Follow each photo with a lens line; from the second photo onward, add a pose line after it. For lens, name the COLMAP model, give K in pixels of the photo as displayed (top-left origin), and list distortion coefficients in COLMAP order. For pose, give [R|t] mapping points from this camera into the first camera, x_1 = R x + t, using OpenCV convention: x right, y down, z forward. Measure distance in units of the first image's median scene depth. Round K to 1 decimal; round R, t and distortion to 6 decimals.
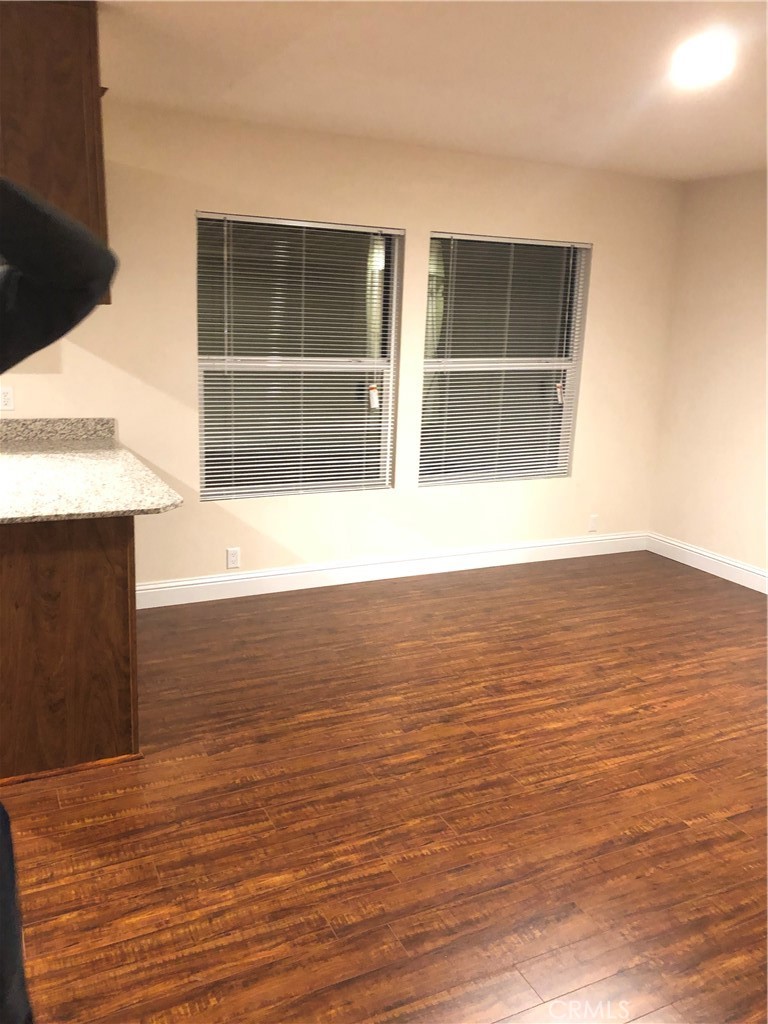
lens RADIAL K [[837.3, 0, 392.1], [0, 837.3, 505.4], [0, 0, 1]] dist [0.027706, -0.026461]
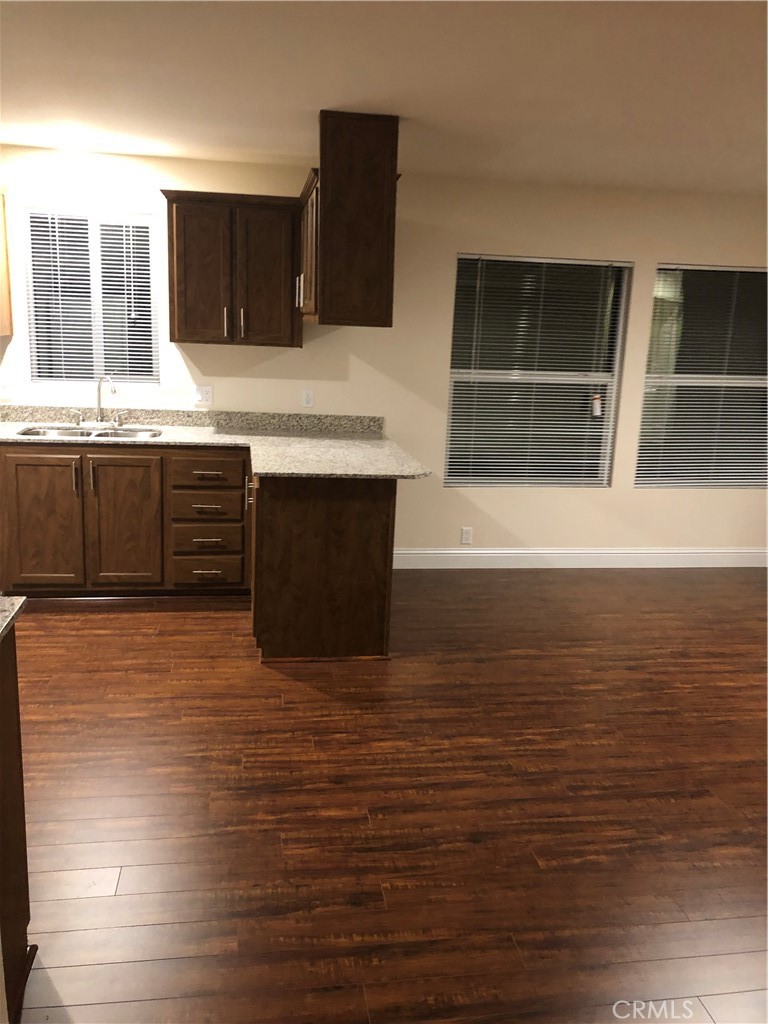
lens RADIAL K [[837.3, 0, 375.1], [0, 837.3, 513.0], [0, 0, 1]] dist [0.027706, -0.026461]
pose [[0.951363, 0.063556, -0.301444, 0.063308], [-0.069288, 0.997562, -0.008349, 0.066499], [0.300178, 0.028830, 0.953447, -0.265652]]
